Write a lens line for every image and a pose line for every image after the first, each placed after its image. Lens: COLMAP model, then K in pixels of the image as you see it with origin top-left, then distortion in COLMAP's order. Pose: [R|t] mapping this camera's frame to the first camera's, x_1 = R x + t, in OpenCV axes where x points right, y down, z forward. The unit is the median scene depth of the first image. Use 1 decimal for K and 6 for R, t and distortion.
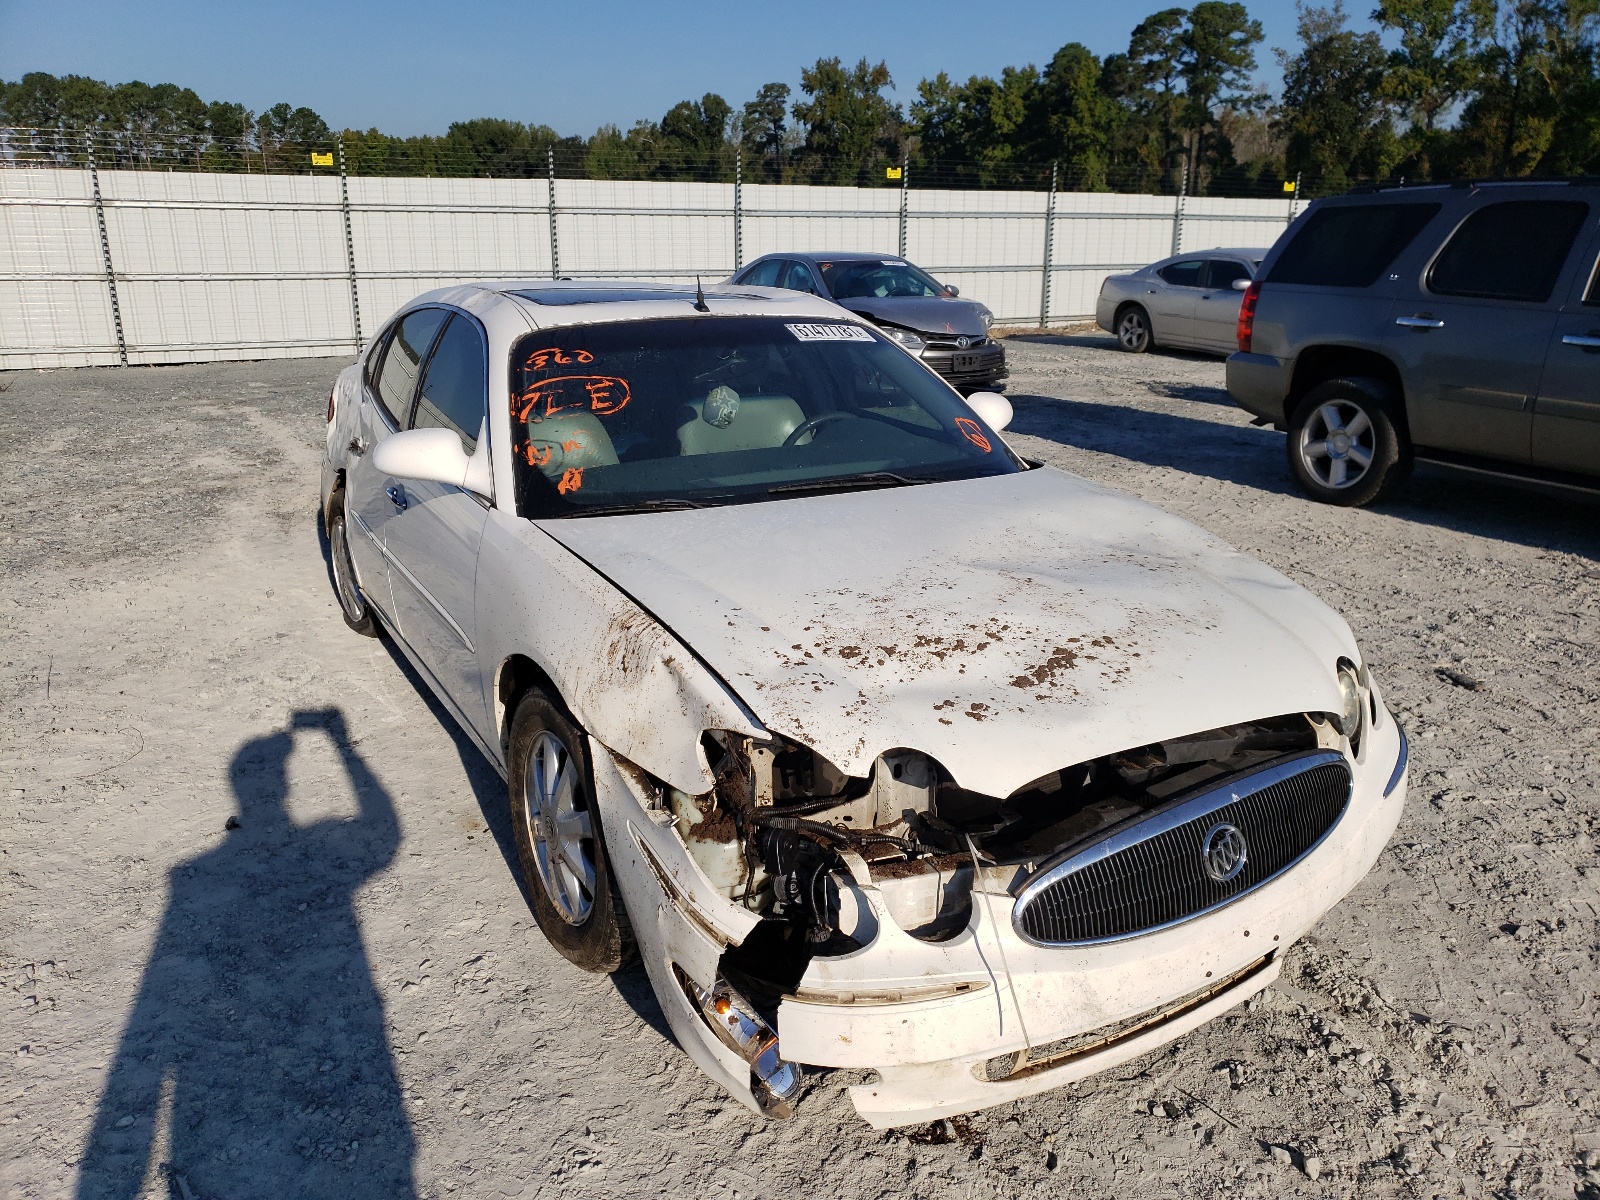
lens RADIAL K [[1406.7, 0, 794.9], [0, 1406.7, 595.5], [0, 0, 1]] dist [0.016511, 0.026277]
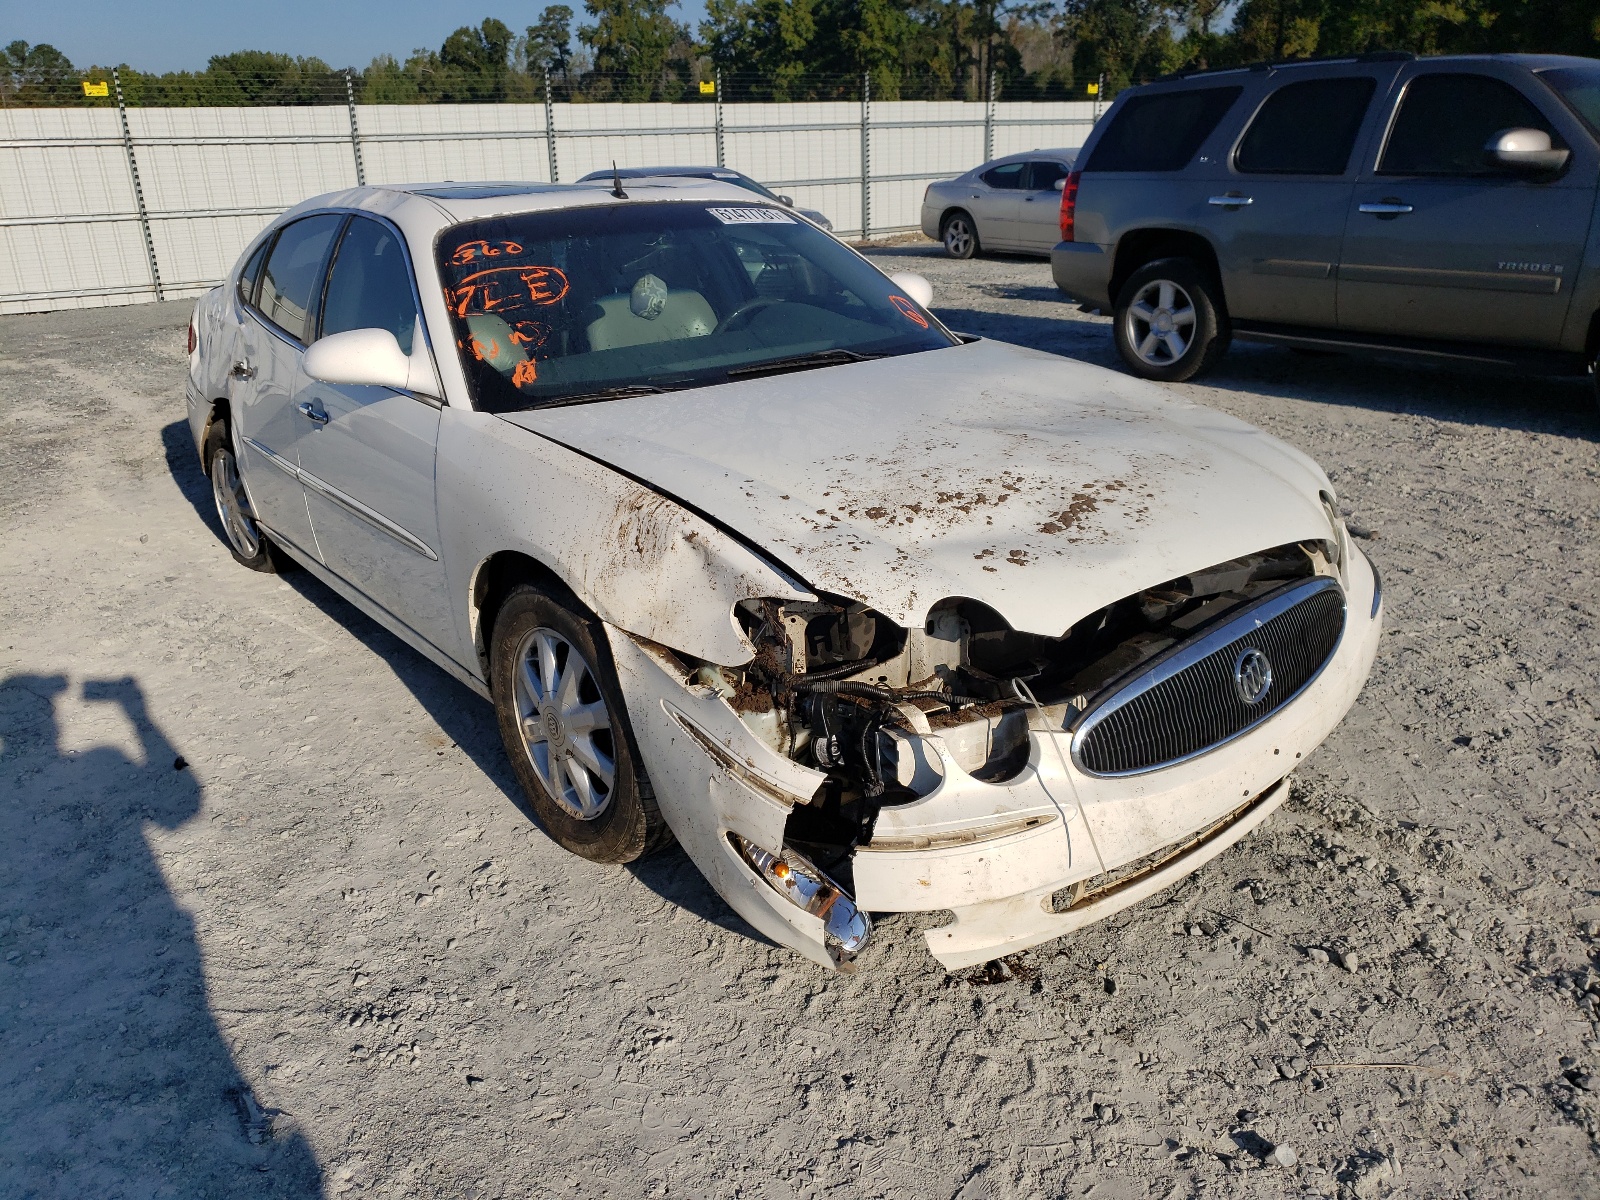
lens RADIAL K [[1406.7, 0, 794.9], [0, 1406.7, 595.5], [0, 0, 1]] dist [0.016511, 0.026277]
pose [[0.989952, -0.077683, 0.118155, -0.136285], [0.071637, 0.995936, 0.054591, 0.039111], [-0.121916, -0.045578, 0.991493, 0.013435]]
